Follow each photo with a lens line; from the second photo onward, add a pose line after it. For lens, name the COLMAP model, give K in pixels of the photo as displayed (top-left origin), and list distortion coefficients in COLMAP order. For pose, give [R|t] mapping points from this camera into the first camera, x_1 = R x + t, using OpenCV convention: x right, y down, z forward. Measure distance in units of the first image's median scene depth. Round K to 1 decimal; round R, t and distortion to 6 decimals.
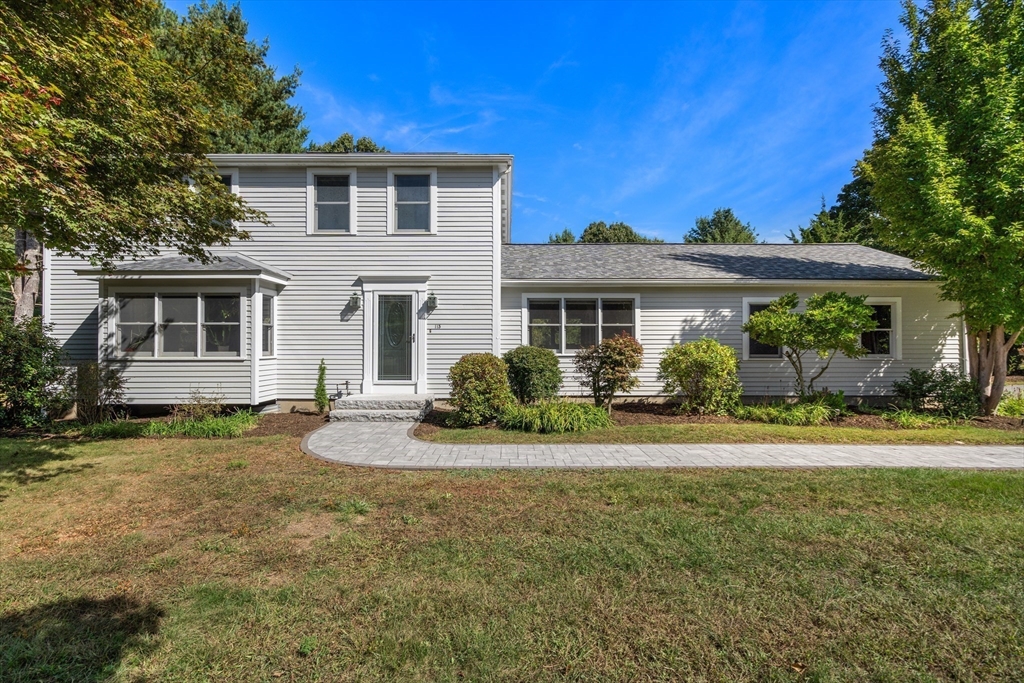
lens RADIAL K [[461.1, 0, 506.3], [0, 461.1, 342.1], [0, 0, 1]] dist [-0.005948, 0.000431]
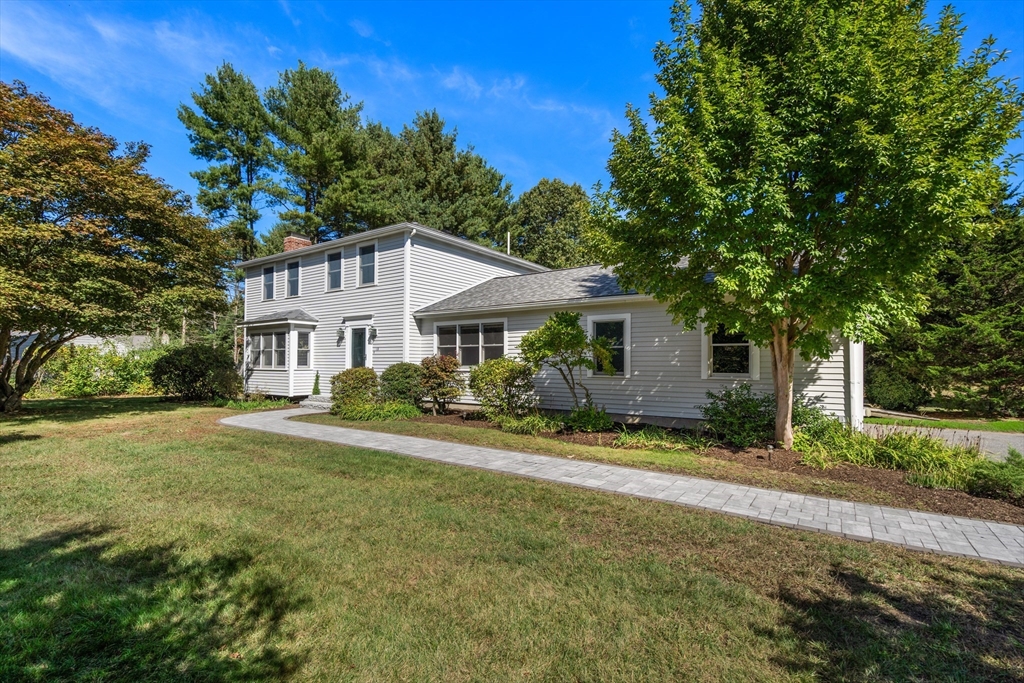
lens RADIAL K [[461.1, 0, 506.3], [0, 461.1, 342.1], [0, 0, 1]] dist [-0.005948, 0.000431]
pose [[0.821620, -0.023590, -0.569547, 0.987464], [0.001989, 0.999256, -0.038520, 0.000605], [0.570032, 0.030516, 0.821056, 0.055229]]
